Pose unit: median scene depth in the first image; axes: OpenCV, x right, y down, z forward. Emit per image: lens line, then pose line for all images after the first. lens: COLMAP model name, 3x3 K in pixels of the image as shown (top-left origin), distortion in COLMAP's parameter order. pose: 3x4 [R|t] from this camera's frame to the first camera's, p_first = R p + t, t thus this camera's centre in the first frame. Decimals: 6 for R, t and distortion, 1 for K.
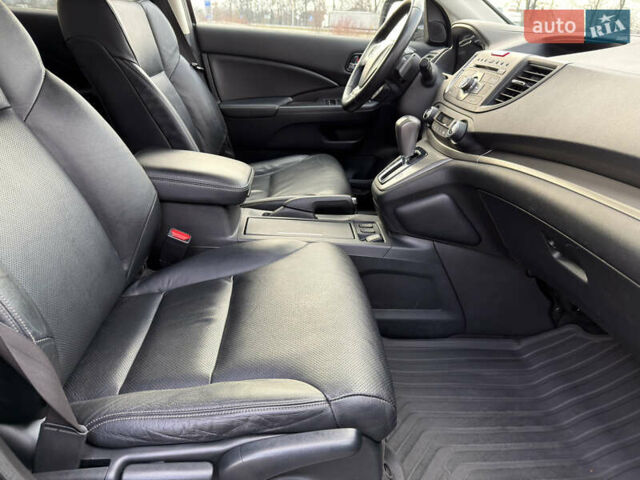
lens RADIAL K [[456.2, 0, 317.9], [0, 456.2, 245.4], [0, 0, 1]] dist [0.043039, -0.054842]
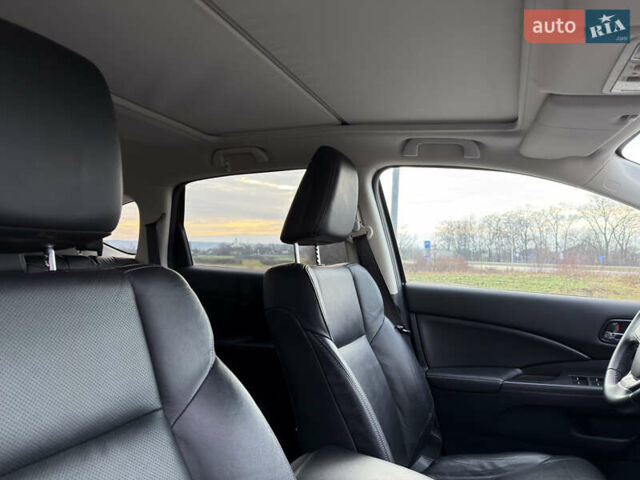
lens RADIAL K [[456.2, 0, 310.2], [0, 456.2, 234.6], [0, 0, 1]] dist [0.043039, -0.054842]
pose [[0.894750, -0.047632, -0.444019, -0.028475], [-0.174944, 0.877435, -0.446658, -0.159279], [0.410873, 0.477325, 0.776752, 0.199583]]
